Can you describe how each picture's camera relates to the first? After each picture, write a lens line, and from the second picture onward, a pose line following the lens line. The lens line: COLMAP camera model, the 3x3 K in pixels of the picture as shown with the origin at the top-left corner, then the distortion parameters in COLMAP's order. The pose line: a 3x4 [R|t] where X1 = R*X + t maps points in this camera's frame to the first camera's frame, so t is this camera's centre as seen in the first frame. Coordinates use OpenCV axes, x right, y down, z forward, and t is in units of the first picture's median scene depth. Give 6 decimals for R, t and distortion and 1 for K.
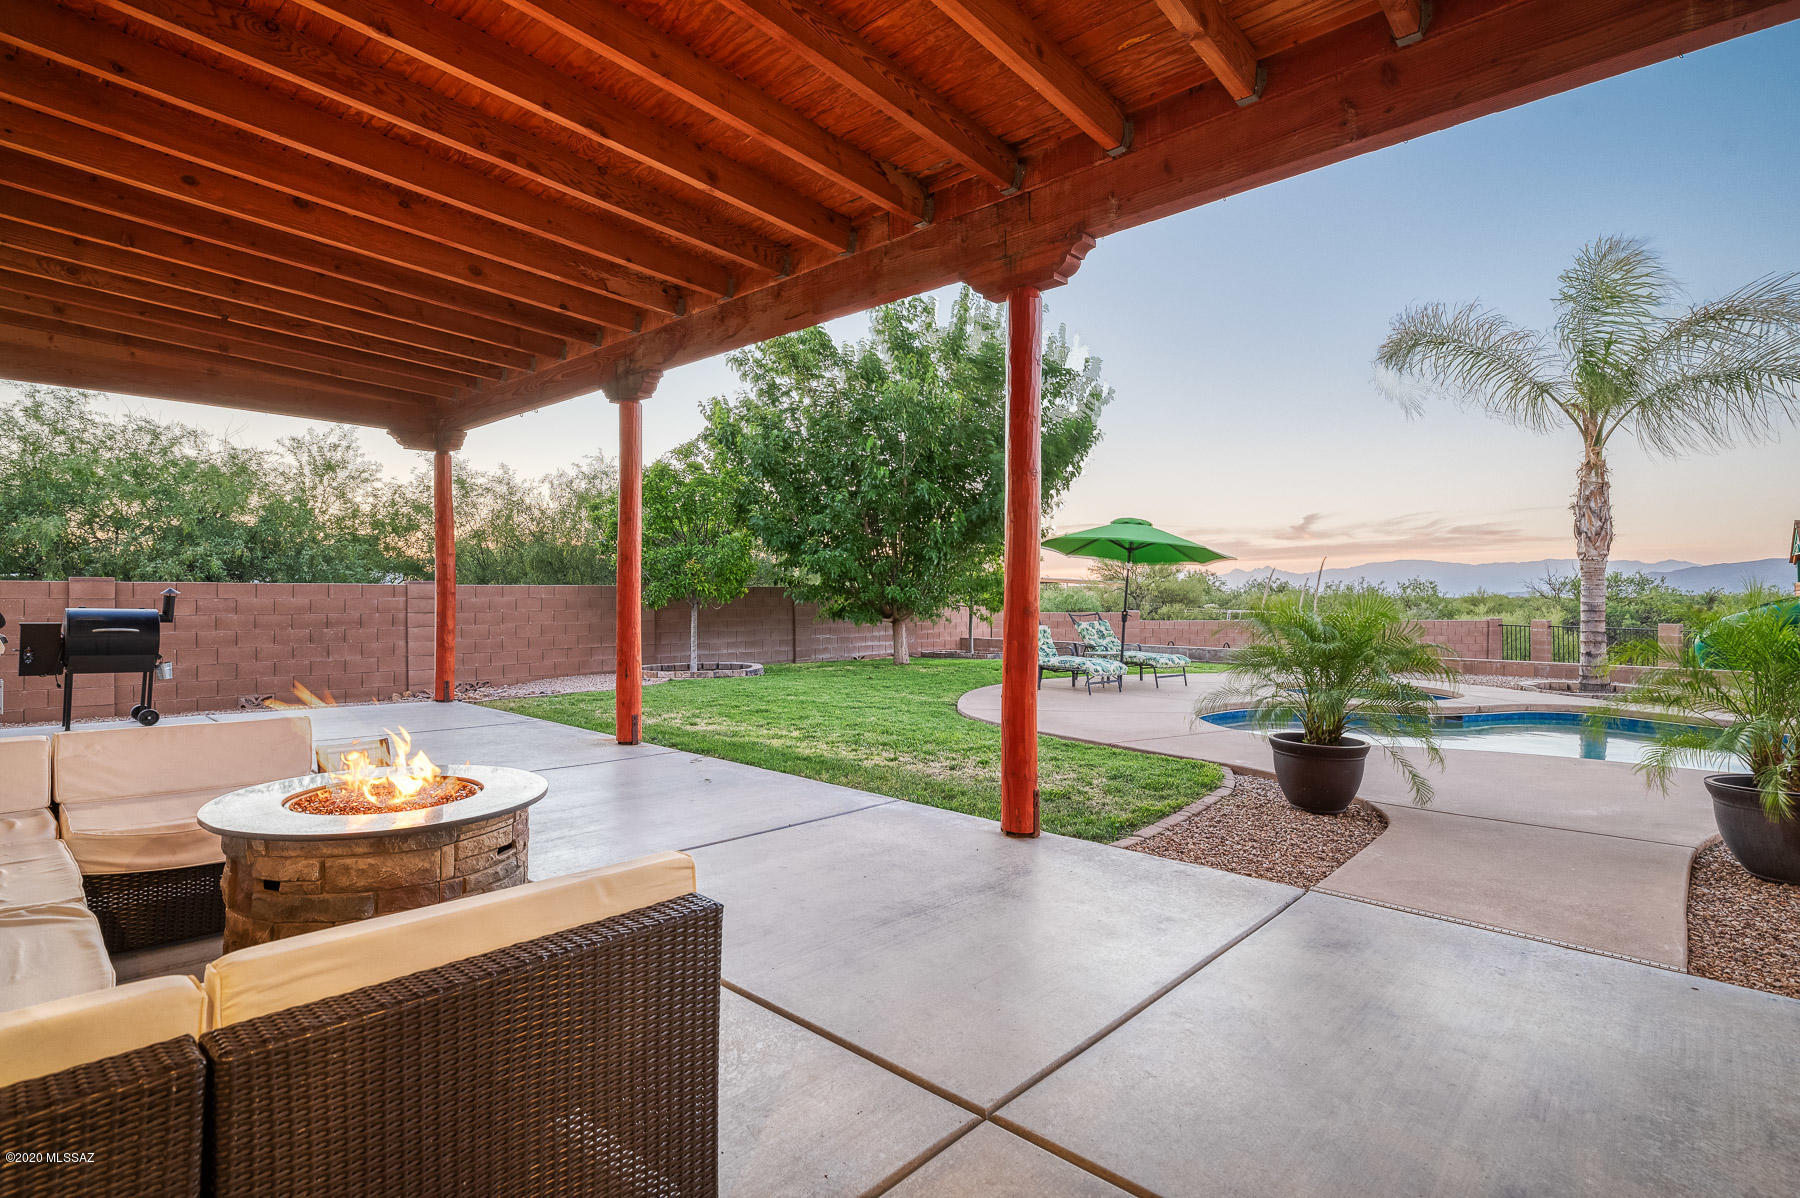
lens RADIAL K [[872.6, 0, 903.7], [0, 872.6, 594.3], [0, 0, 1]] dist [0.004666, 0.000695]
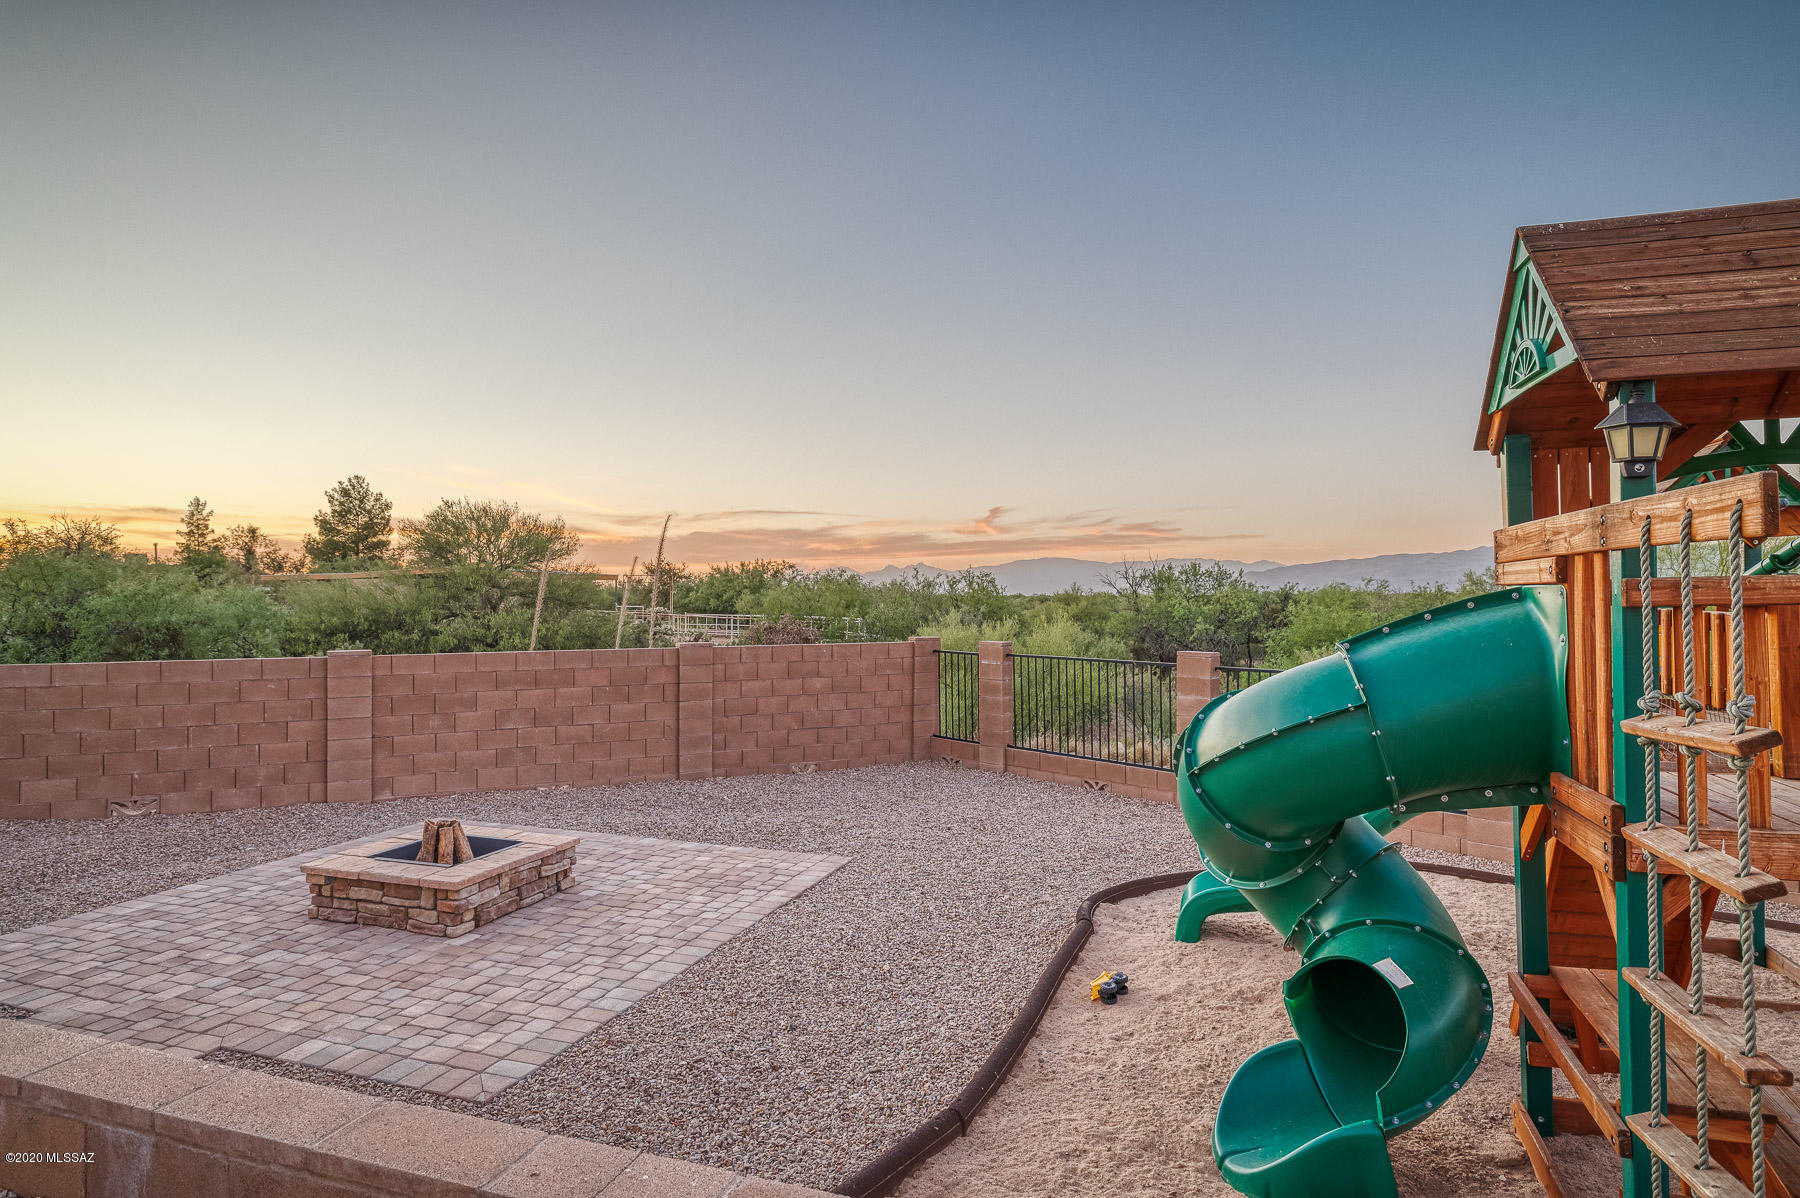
lens RADIAL K [[1005.7, 0, 897.9], [0, 1005.7, 598.6], [0, 0, 1]] dist [0.003663, -0.001685]
pose [[0.939712, -0.003781, 0.341946, 0.879984], [0.001680, 0.999978, 0.006441, 0.003809], [-0.341963, -0.005478, 0.939697, 0.912802]]
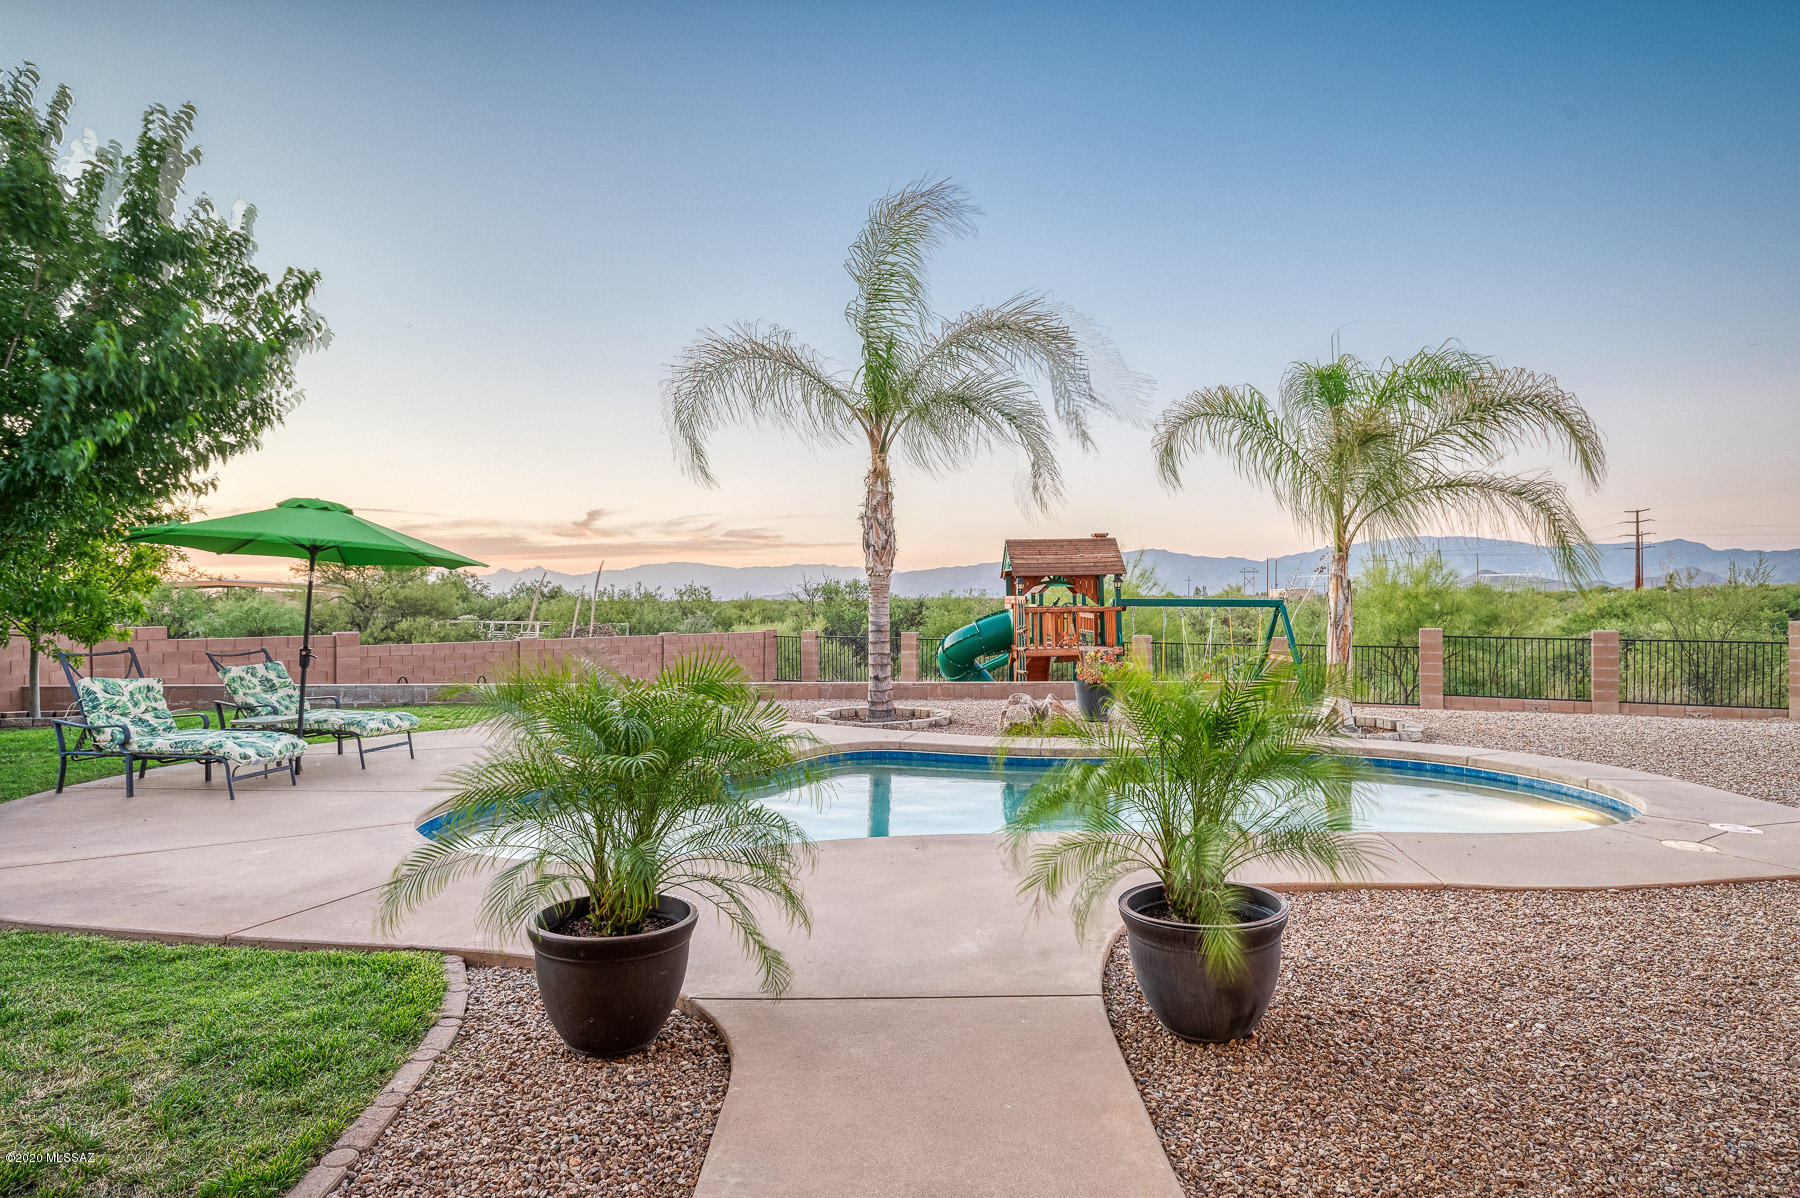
lens RADIAL K [[1005.7, 0, 898.7], [0, 1005.7, 596.9], [0, 0, 1]] dist [0.003663, -0.001685]
pose [[0.739749, -0.003289, 0.672875, 0.078210], [0.003866, 0.999992, 0.000638, -0.015216], [-0.672872, 0.002129, 0.739756, 0.177119]]
